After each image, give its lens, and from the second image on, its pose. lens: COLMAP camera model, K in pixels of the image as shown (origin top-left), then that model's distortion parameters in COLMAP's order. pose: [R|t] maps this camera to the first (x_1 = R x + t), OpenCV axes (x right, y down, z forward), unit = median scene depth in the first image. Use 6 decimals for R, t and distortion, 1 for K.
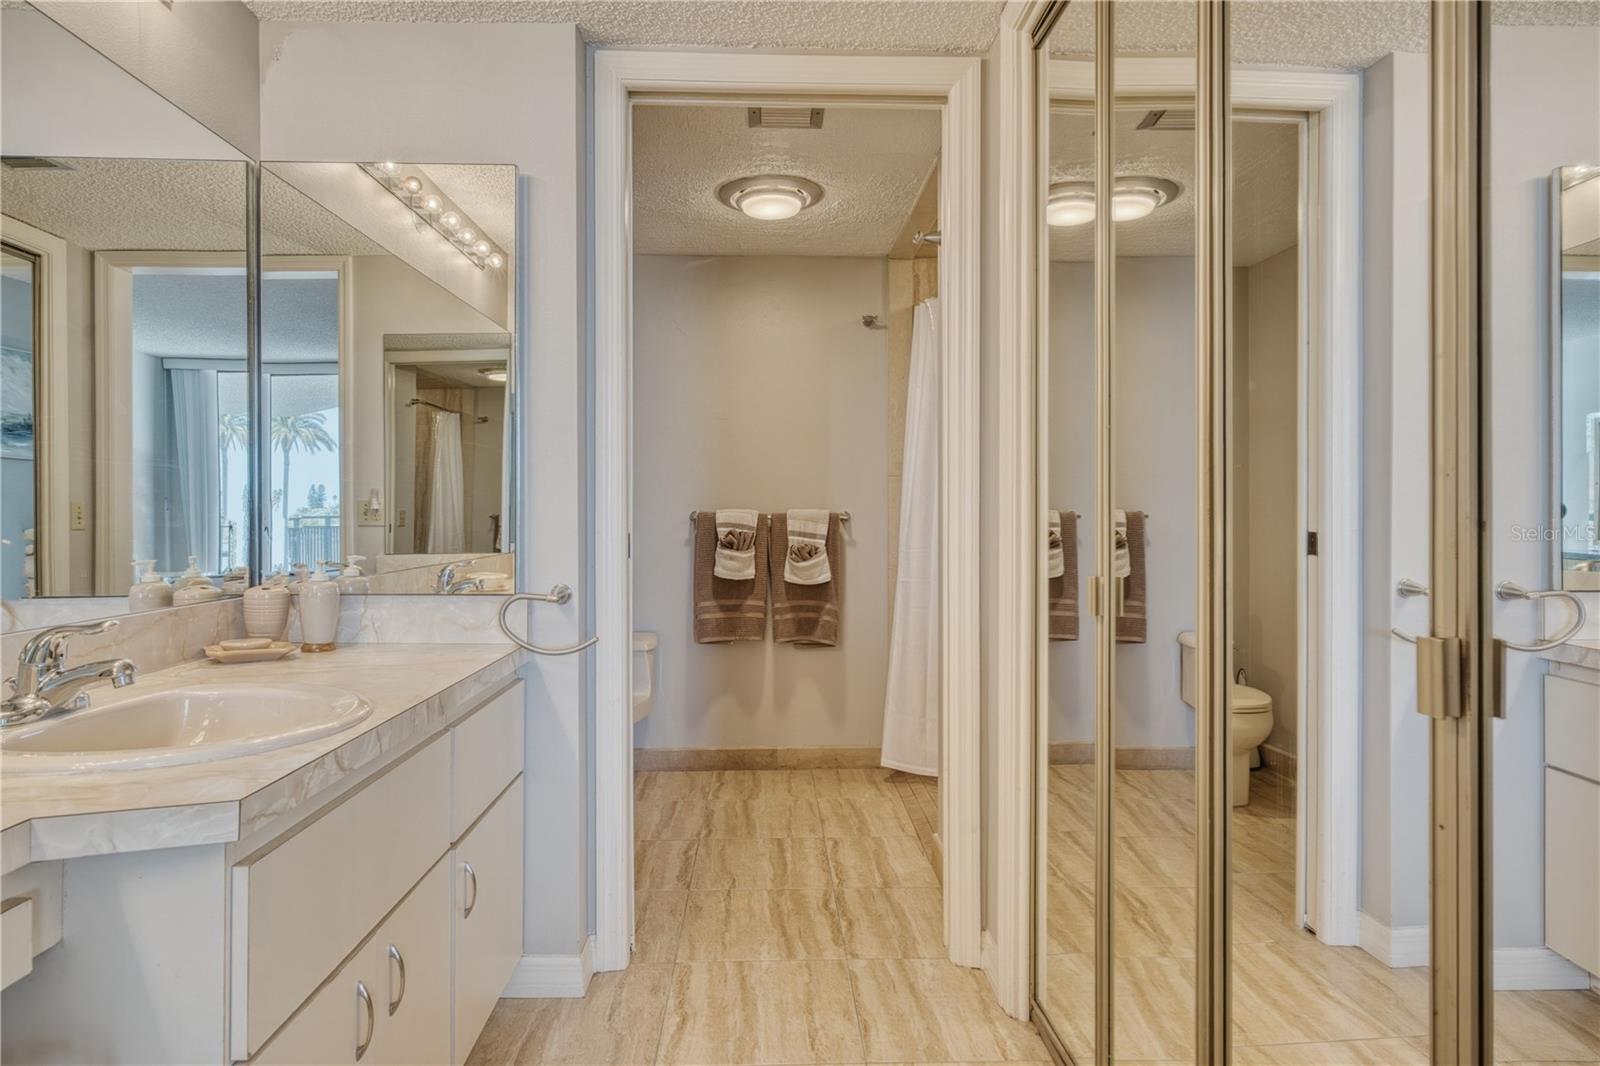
lens RADIAL K [[918.8, 0, 804.1], [0, 918.8, 528.6], [0, 0, 1]] dist [-0.001864, -0.000224]
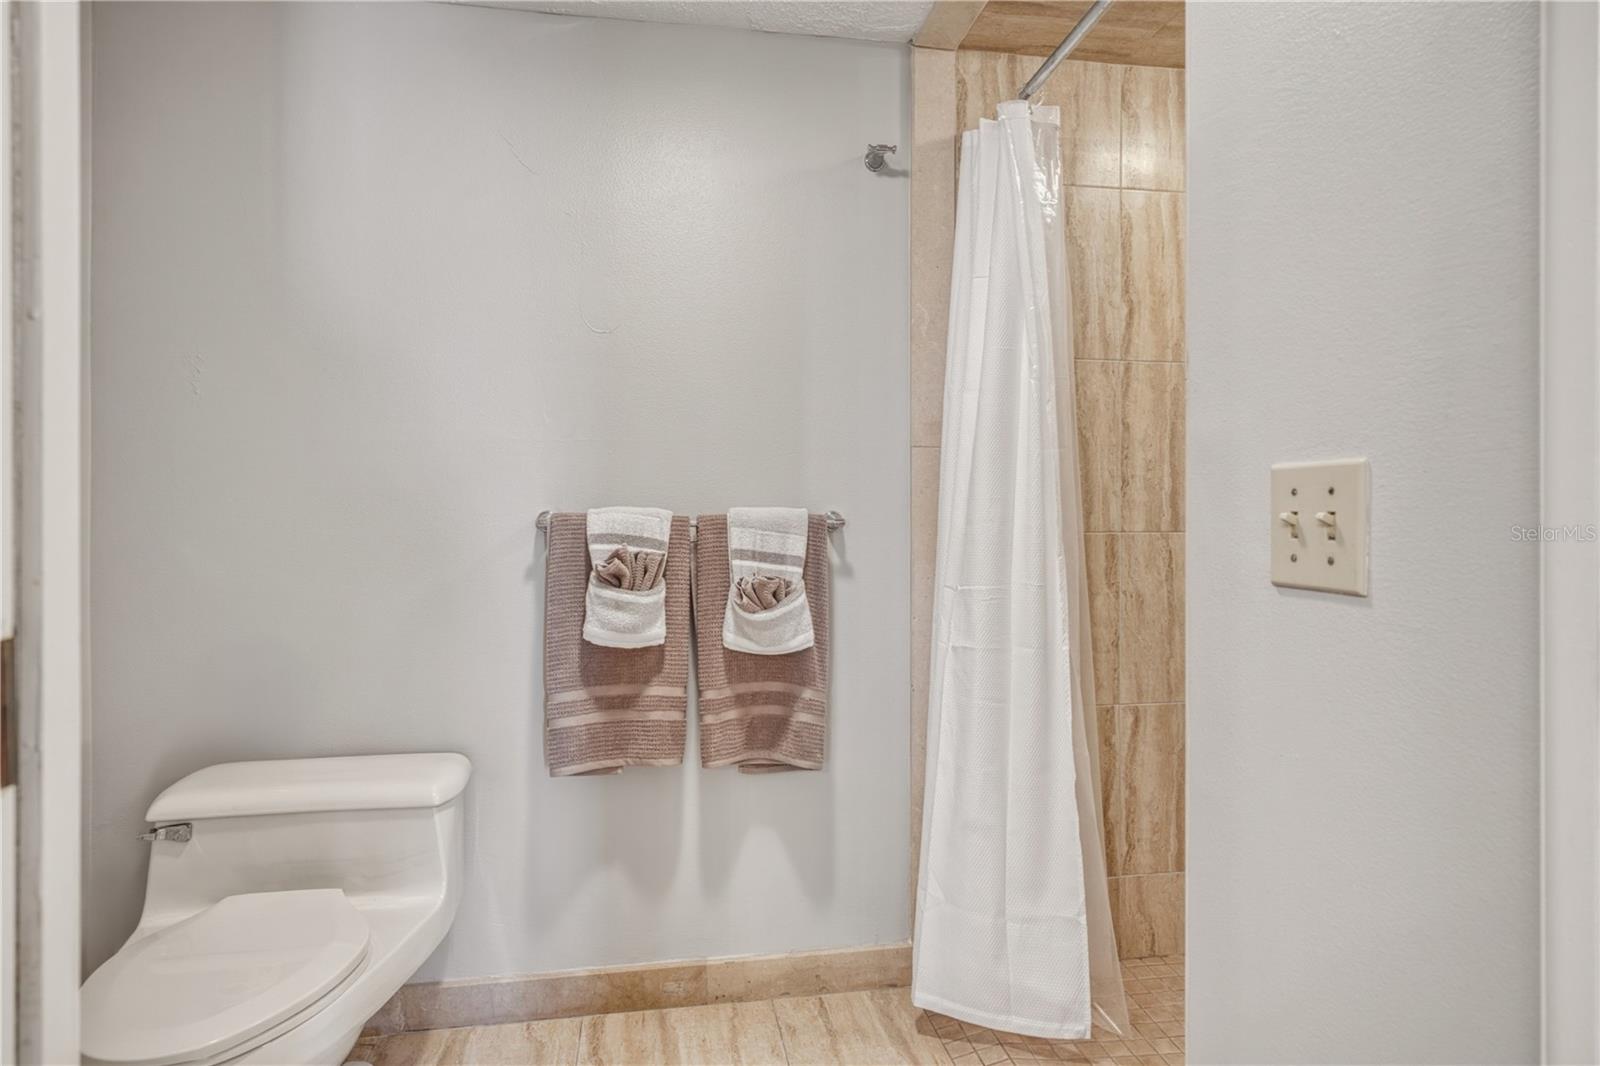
lens RADIAL K [[918.8, 0, 792.5], [0, 918.8, 523.3], [0, 0, 1]] dist [-0.001864, -0.000224]
pose [[0.994108, -0.000543, 0.108394, -0.038582], [0.001447, 0.999965, -0.008260, -0.007902], [-0.108385, 0.008368, 0.994074, 0.485870]]
